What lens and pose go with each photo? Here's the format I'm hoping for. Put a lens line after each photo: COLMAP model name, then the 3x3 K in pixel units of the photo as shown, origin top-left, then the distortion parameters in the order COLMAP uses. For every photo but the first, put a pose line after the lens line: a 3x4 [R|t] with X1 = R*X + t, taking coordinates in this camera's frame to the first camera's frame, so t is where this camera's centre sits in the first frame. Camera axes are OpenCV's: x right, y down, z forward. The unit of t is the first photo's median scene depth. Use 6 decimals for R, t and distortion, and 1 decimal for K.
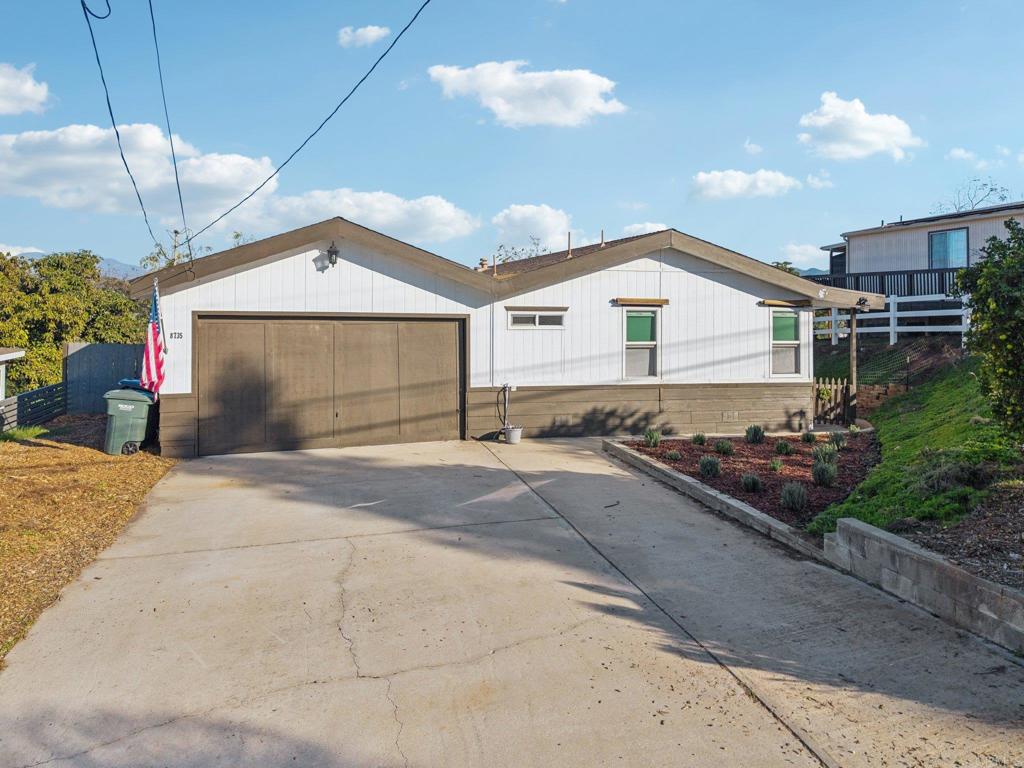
lens RADIAL K [[712.3, 0, 499.2], [0, 712.3, 325.6], [0, 0, 1]] dist [0.044368, -0.057501]
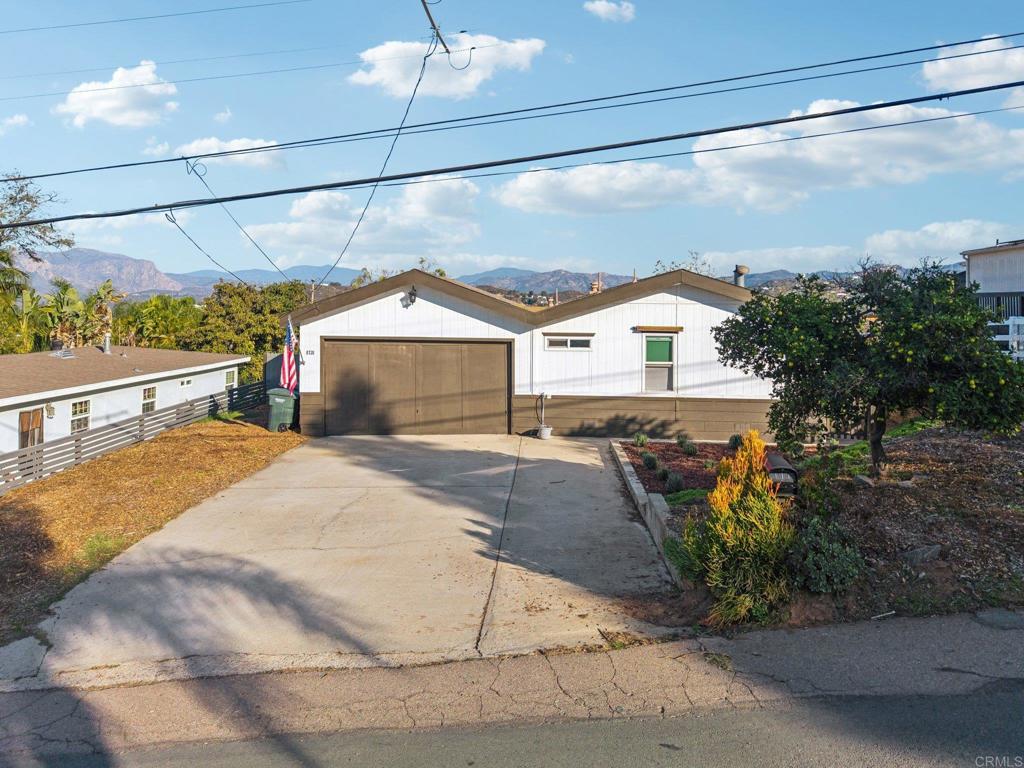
lens RADIAL K [[712.3, 0, 499.2], [0, 712.3, 325.6], [0, 0, 1]] dist [0.044368, -0.057501]
pose [[0.953767, 0.004639, -0.300511, 0.319008], [-0.006613, 0.999963, -0.005552, -0.032006], [0.300474, 0.007283, 0.953762, -0.248950]]
